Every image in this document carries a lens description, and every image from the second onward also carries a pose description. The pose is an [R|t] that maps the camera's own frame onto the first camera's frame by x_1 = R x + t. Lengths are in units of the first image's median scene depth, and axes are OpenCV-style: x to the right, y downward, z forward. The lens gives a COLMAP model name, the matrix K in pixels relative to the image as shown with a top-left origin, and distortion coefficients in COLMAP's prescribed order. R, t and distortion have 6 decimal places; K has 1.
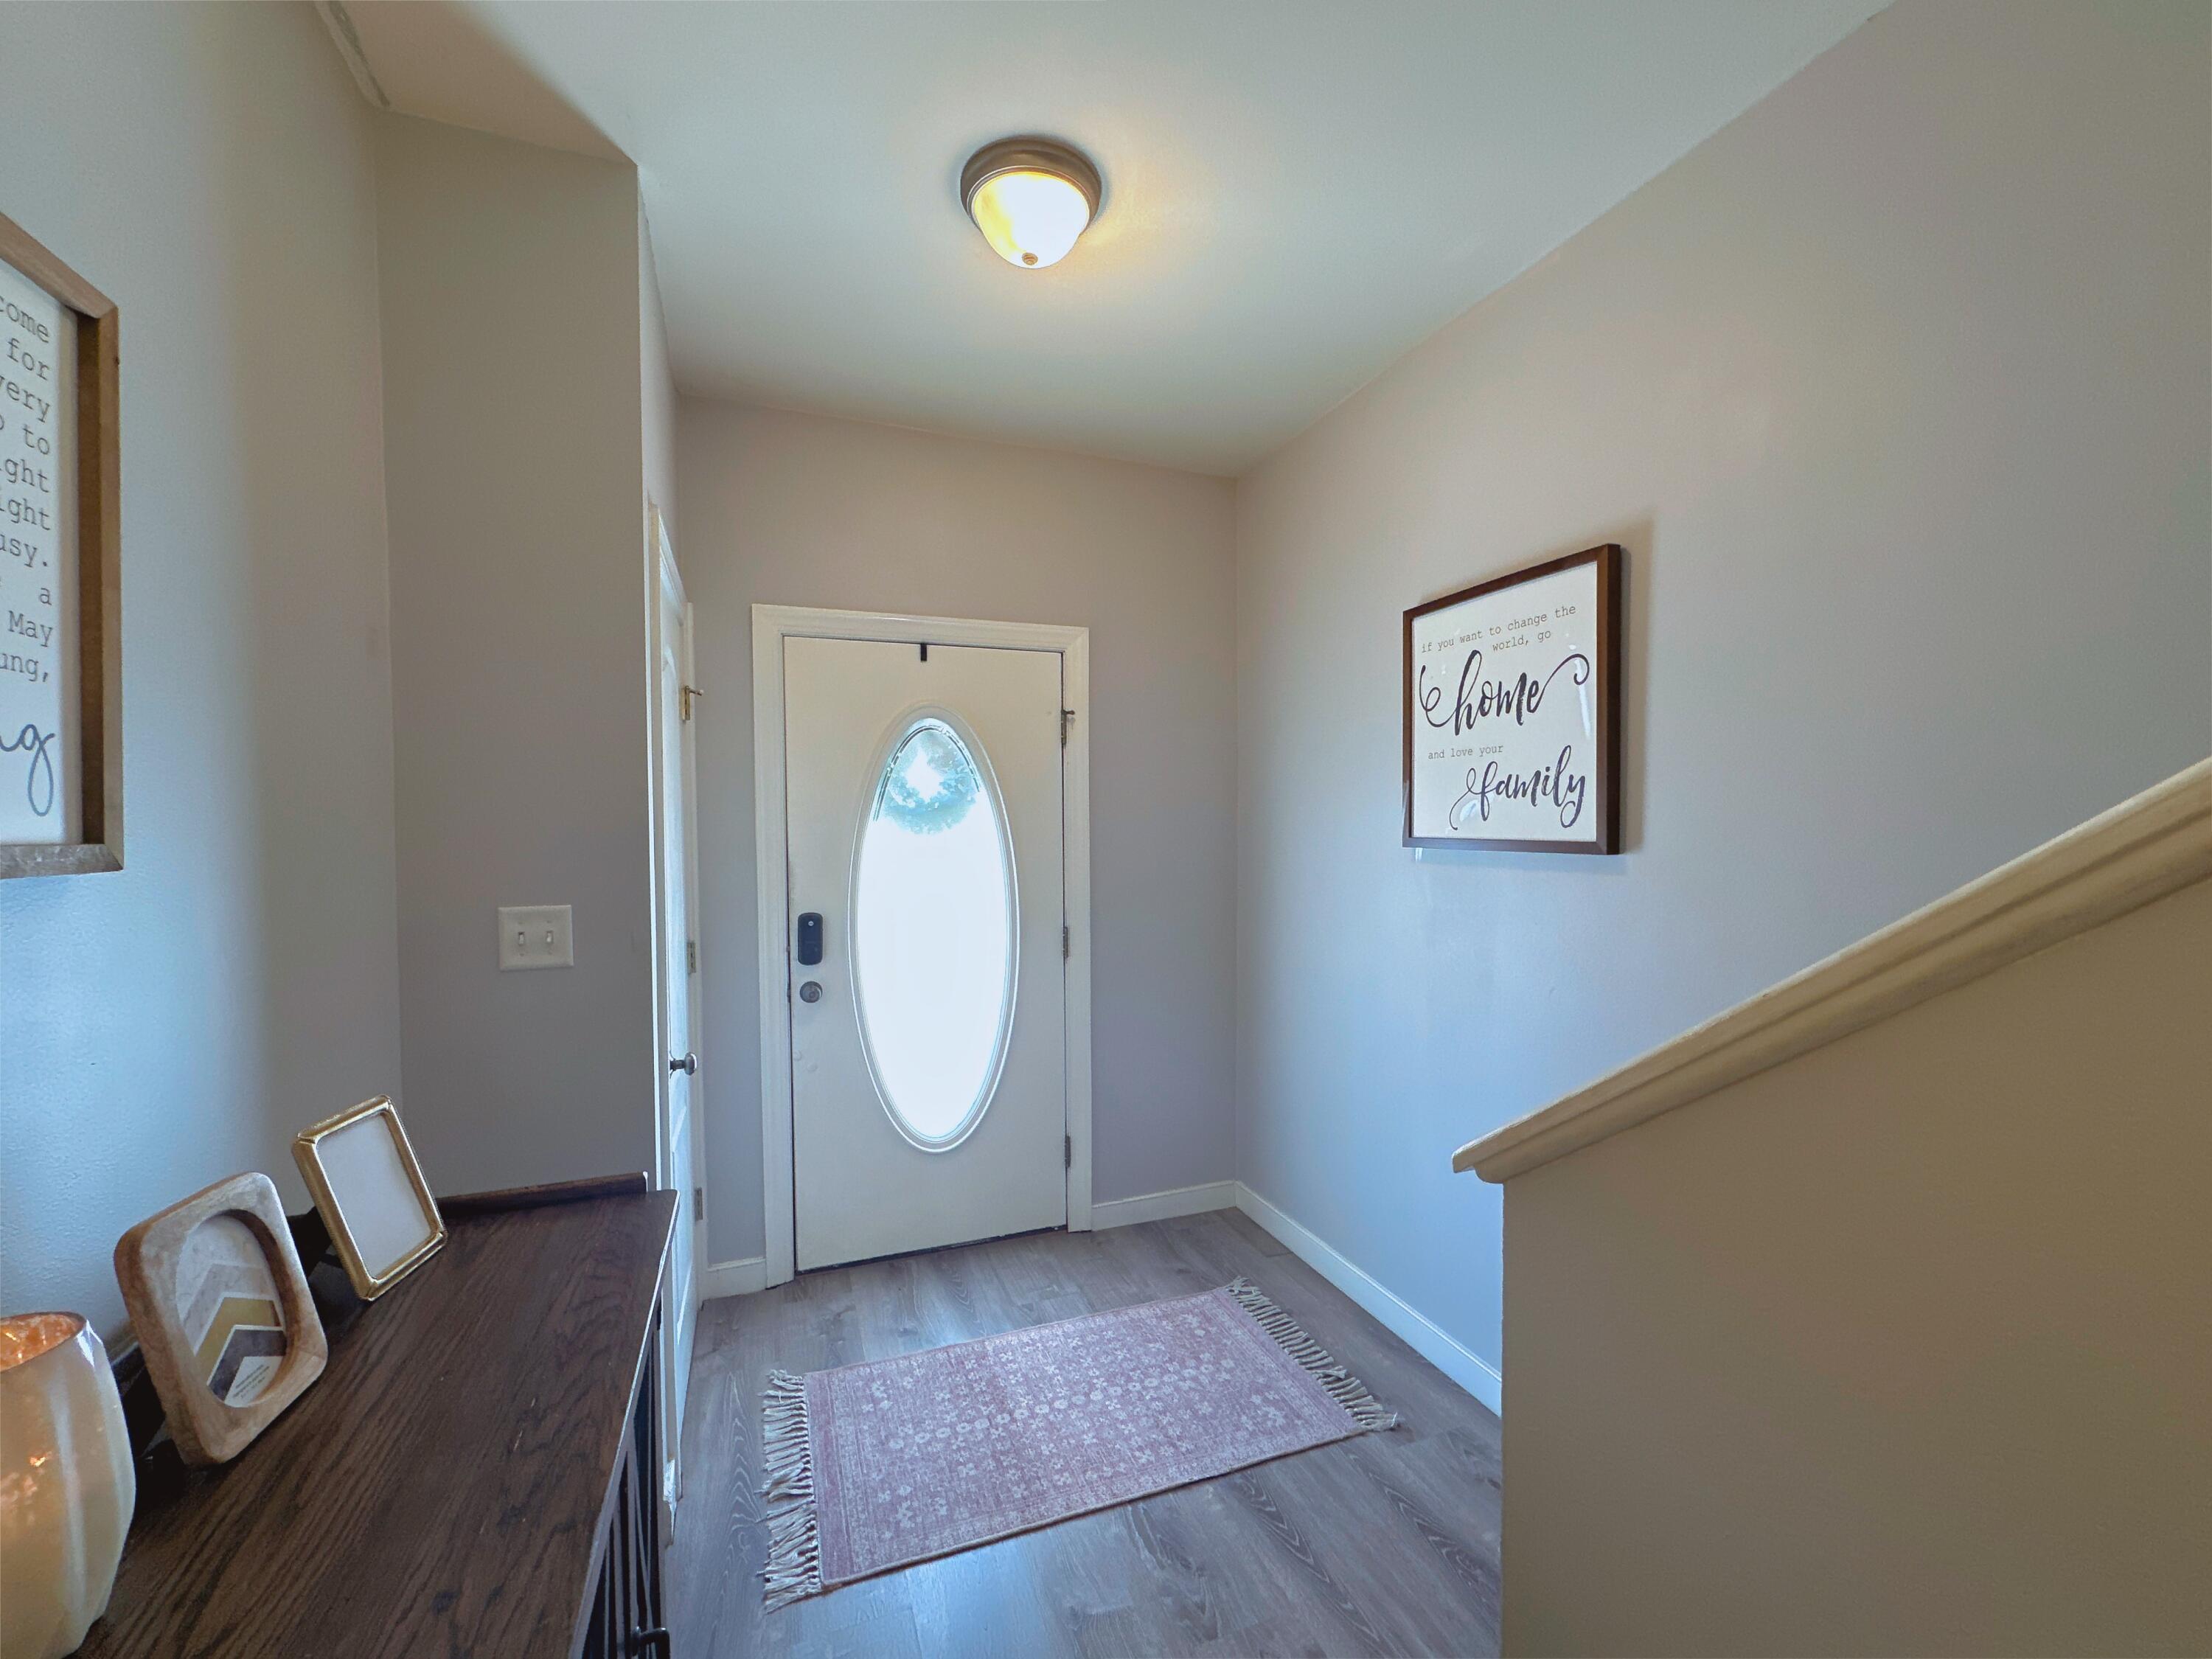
lens RADIAL K [[896.2, 0, 1101.7], [0, 896.2, 815.7], [0, 0, 1]] dist [-0.005075, -0.000038]
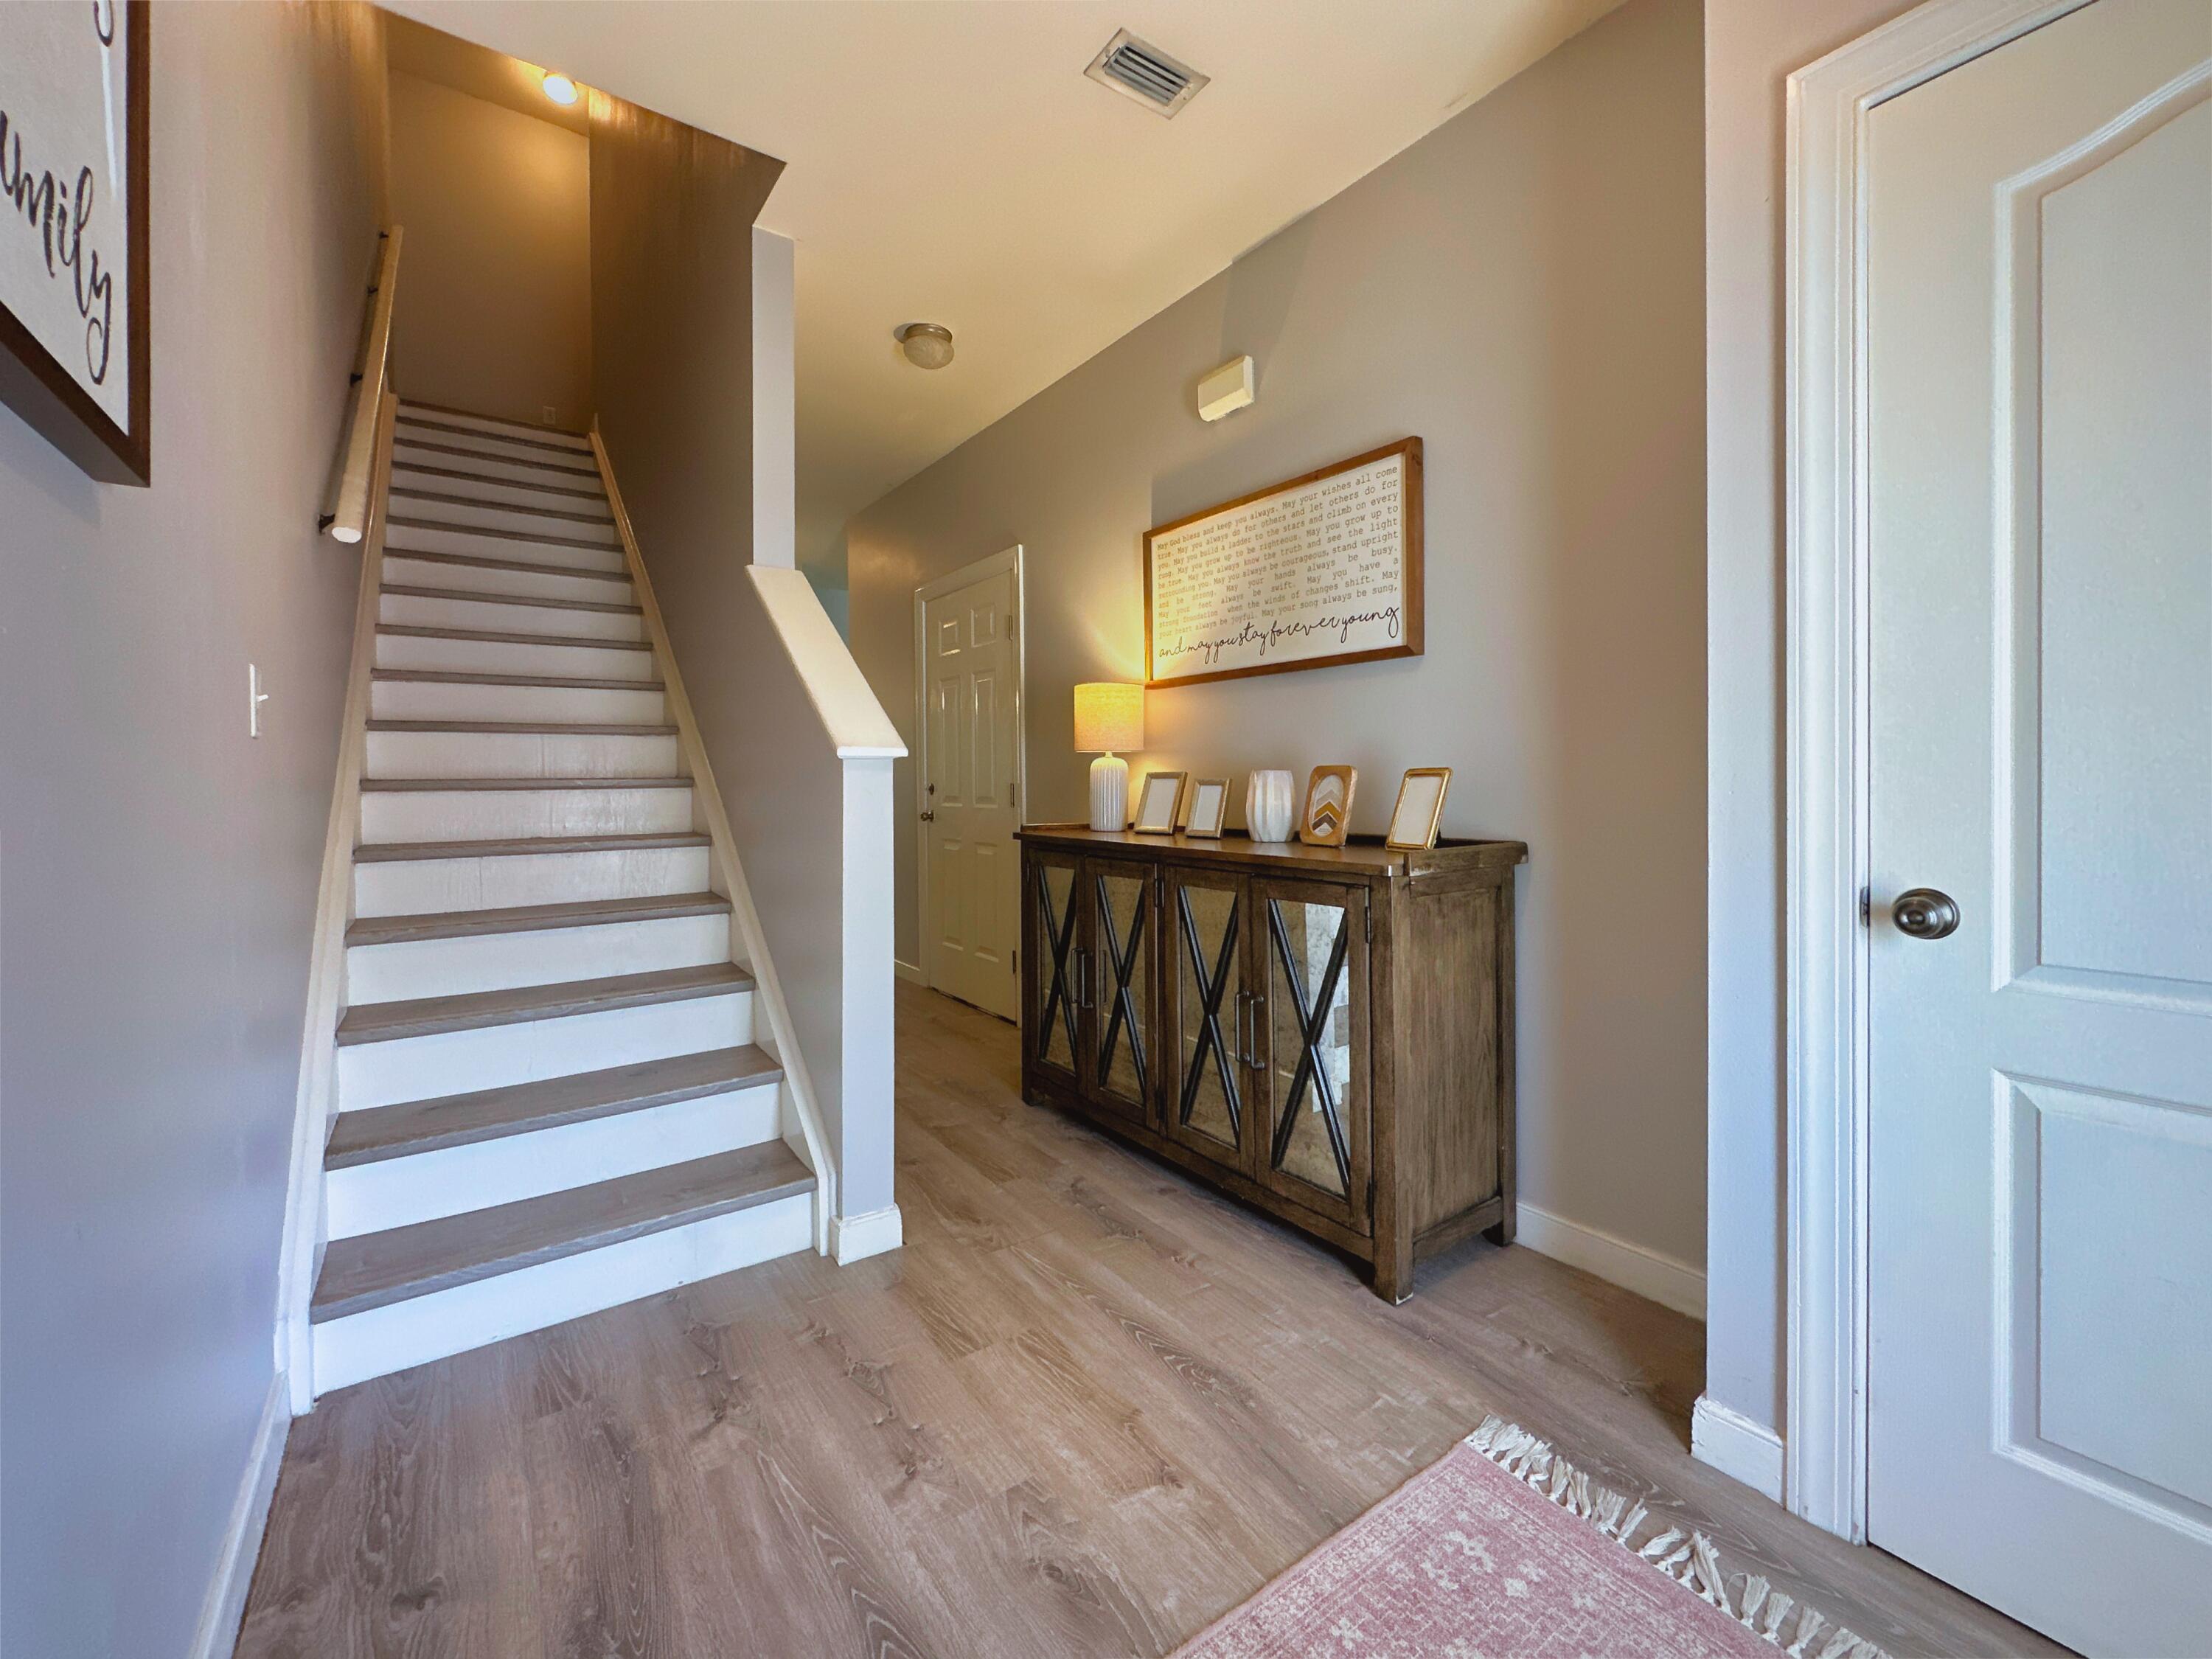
lens RADIAL K [[895.6, 0, 1090.7], [0, 895.6, 806.6], [0, 0, 1]] dist [-0.001382, 0.000171]
pose [[-0.970250, 0.018241, -0.241419, 0.327230], [0.012703, 0.999620, 0.024474, 0.315599], [0.241774, 0.020679, -0.970112, 2.436108]]
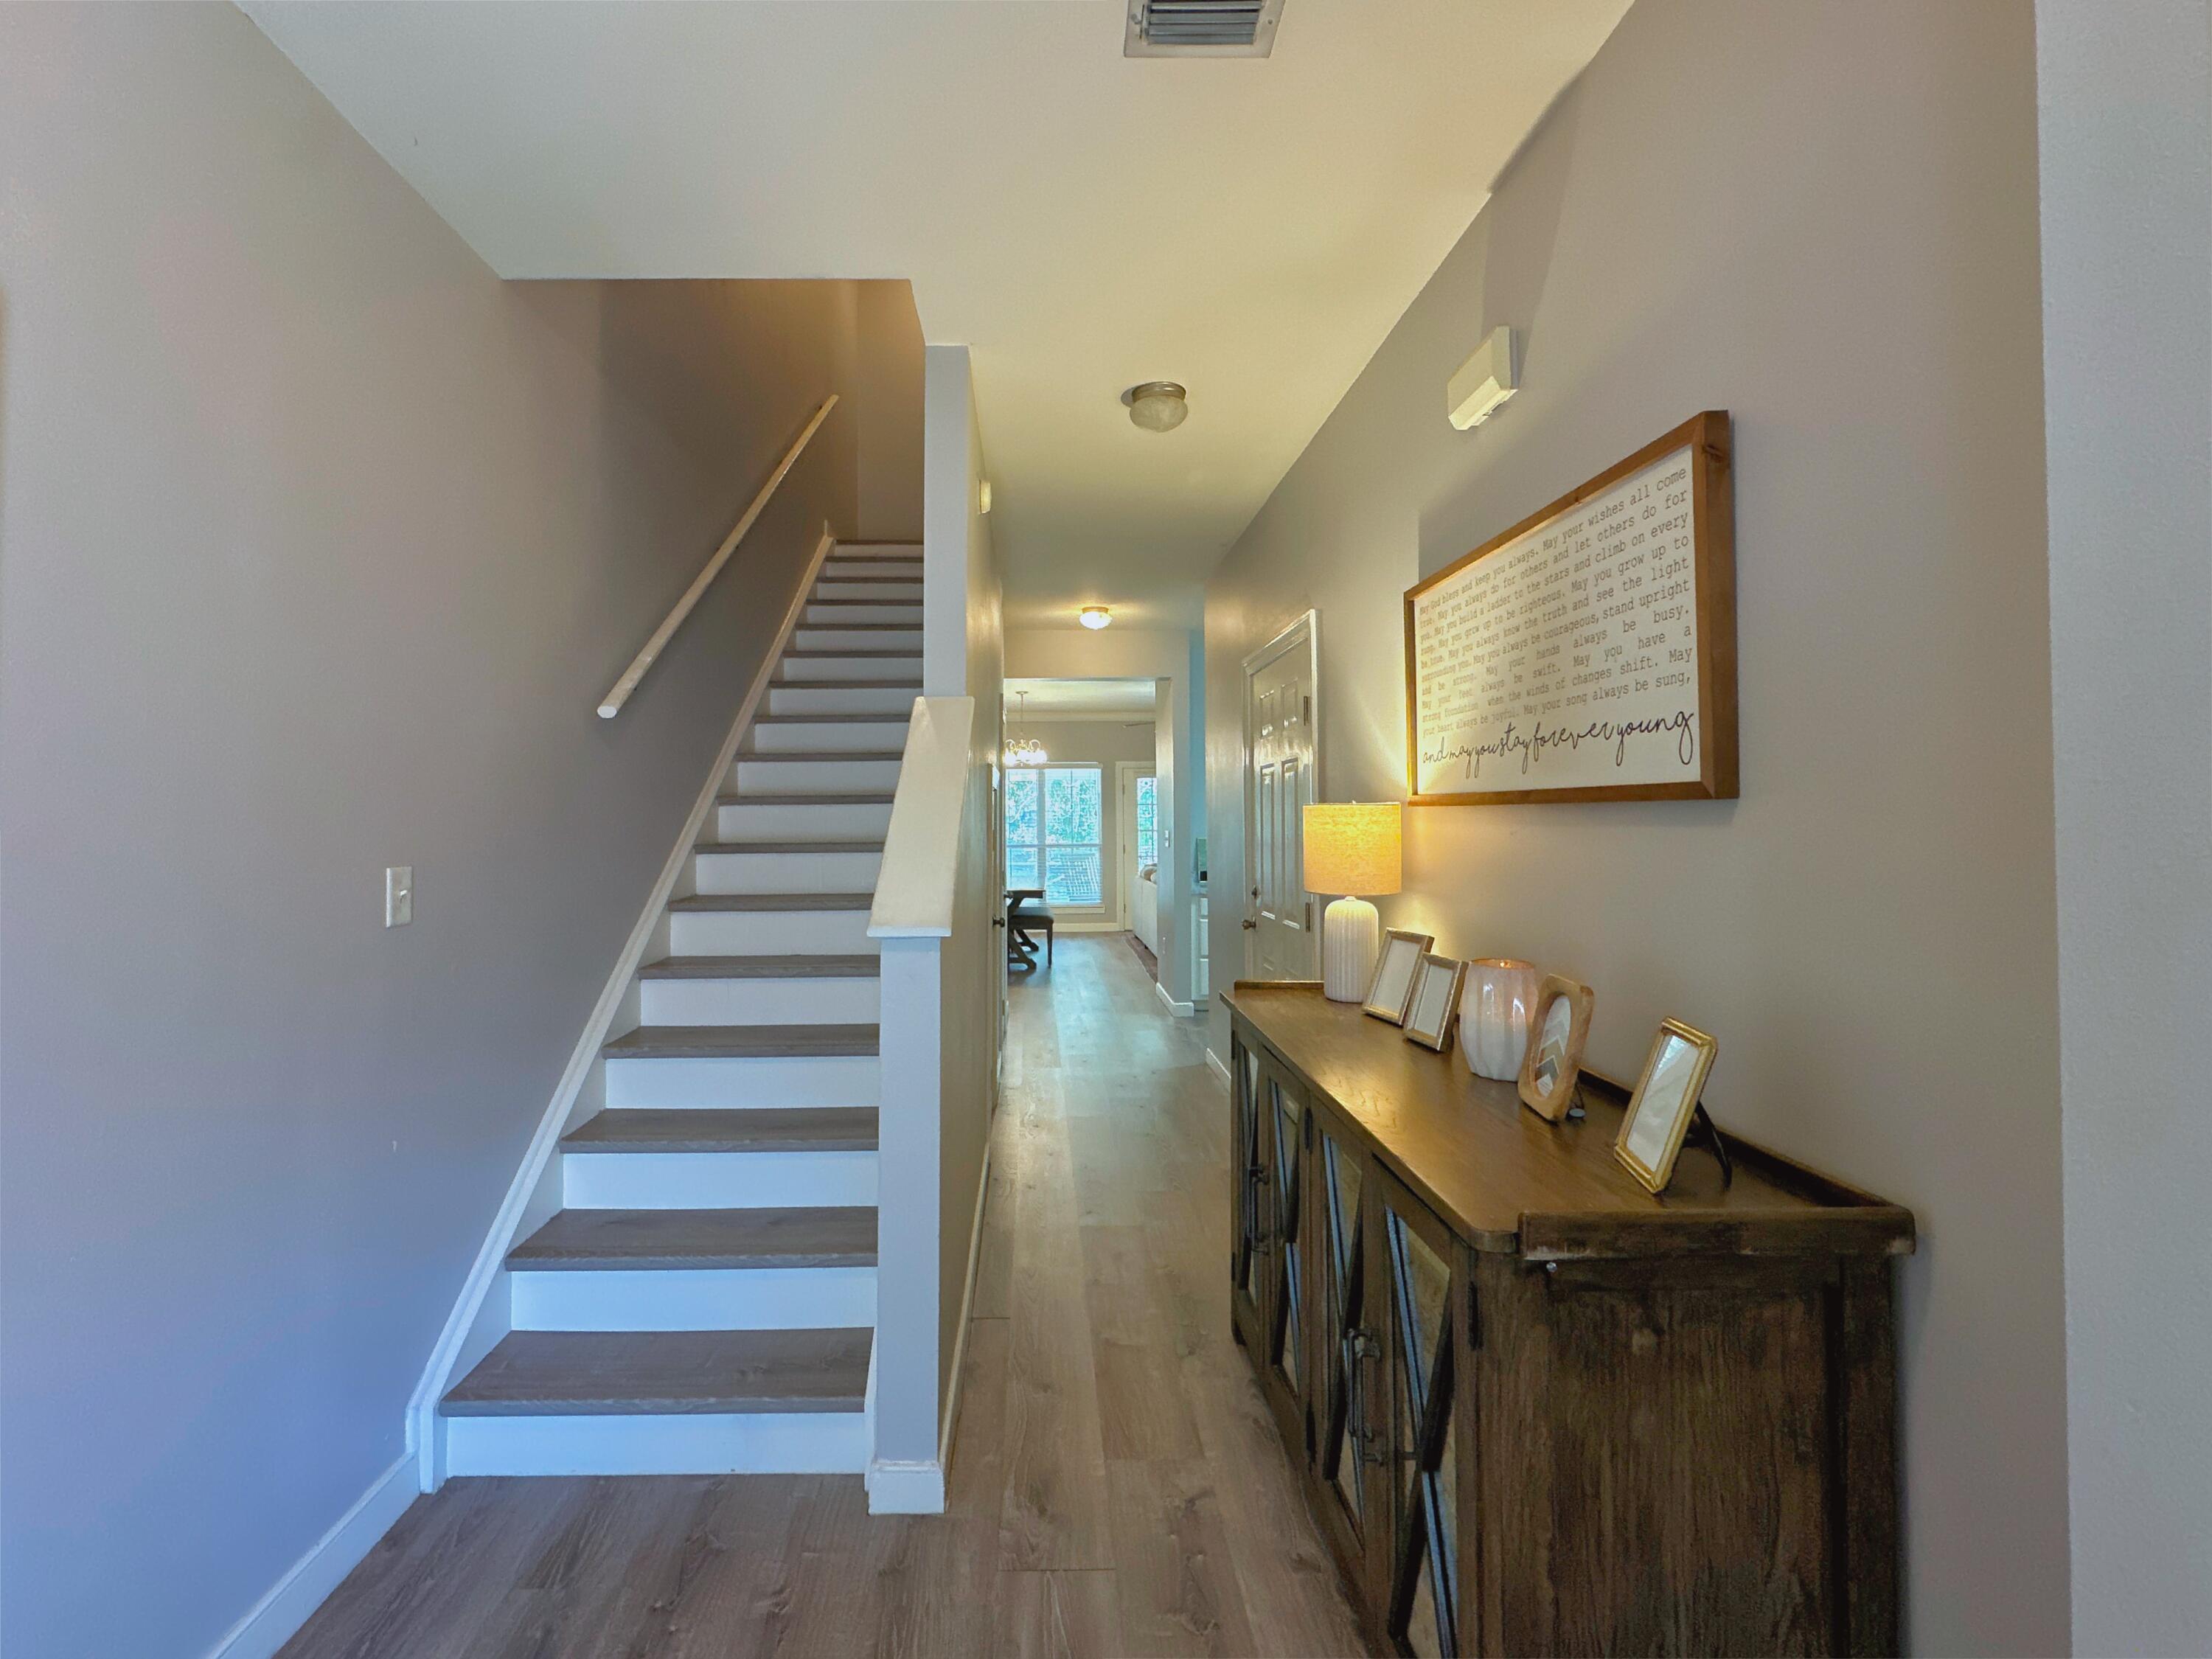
lens RADIAL K [[949.7, 0, 1044.8], [0, 949.7, 824.1], [0, 0, 1]] dist [-0.000363, 0.000217]
pose [[-0.938045, 0.009479, 0.346384, -0.461117], [0.008227, 0.999953, -0.005085, 0.073563], [-0.346416, -0.001920, -0.938079, 2.072354]]
